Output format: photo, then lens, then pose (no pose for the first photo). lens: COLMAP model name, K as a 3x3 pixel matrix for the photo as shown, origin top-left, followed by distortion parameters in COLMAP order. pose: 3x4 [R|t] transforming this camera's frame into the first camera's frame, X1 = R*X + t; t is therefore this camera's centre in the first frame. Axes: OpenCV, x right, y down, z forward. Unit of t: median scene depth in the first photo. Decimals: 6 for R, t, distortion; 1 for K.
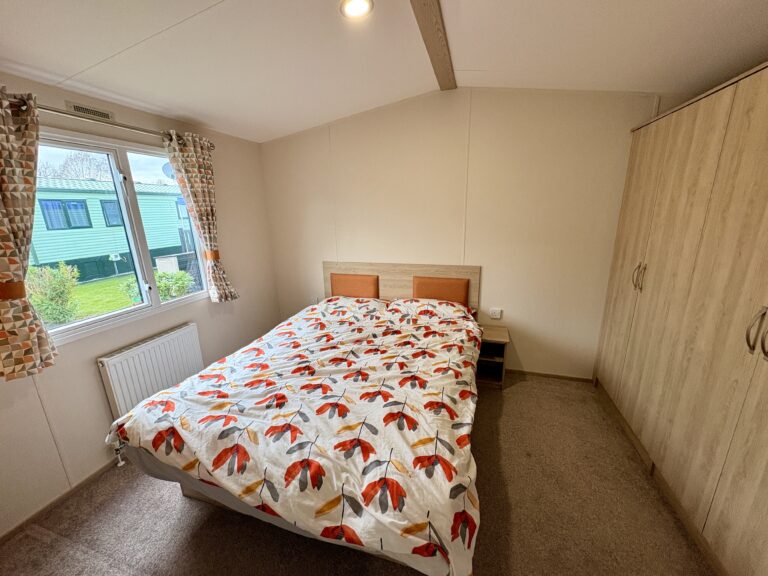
lens RADIAL K [[304.3, 0, 384.0], [0, 304.3, 288.0], [0, 0, 1]] dist [-0.000396, -0.000055]
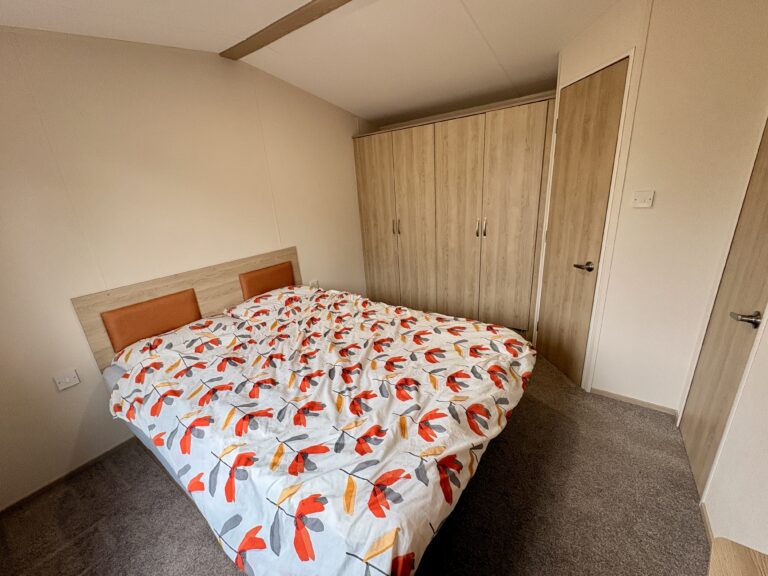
lens RADIAL K [[304.3, 0, 384.0], [0, 304.3, 288.0], [0, 0, 1]] dist [-0.000396, -0.000055]
pose [[0.311045, -0.293507, 0.903938, -0.840710], [0.299404, 0.932950, 0.199903, -0.079356], [-0.902002, 0.208464, 0.378066, 0.499033]]
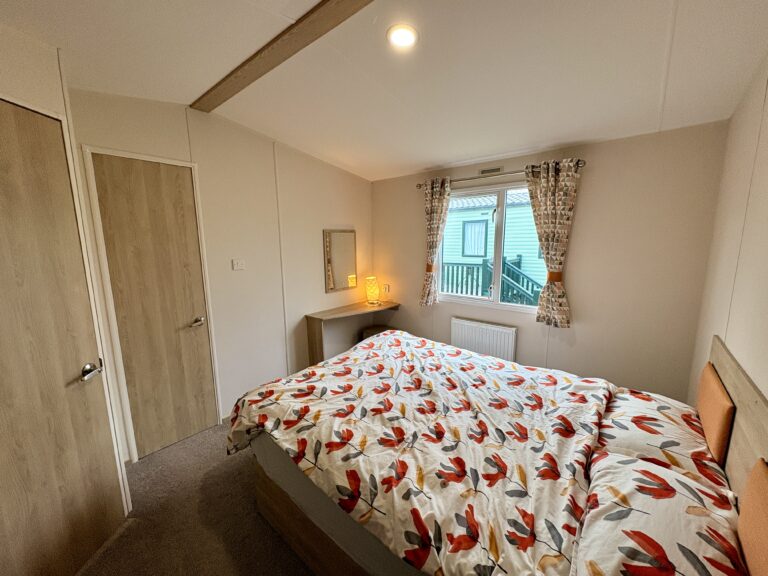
lens RADIAL K [[304.3, 0, 384.0], [0, 304.3, 288.0], [0, 0, 1]] dist [-0.000396, -0.000055]
pose [[-0.388975, 0.172747, -0.904907, 0.715569], [-0.215763, 0.937859, 0.271784, -0.290975], [0.895625, 0.300962, -0.327531, 1.098022]]
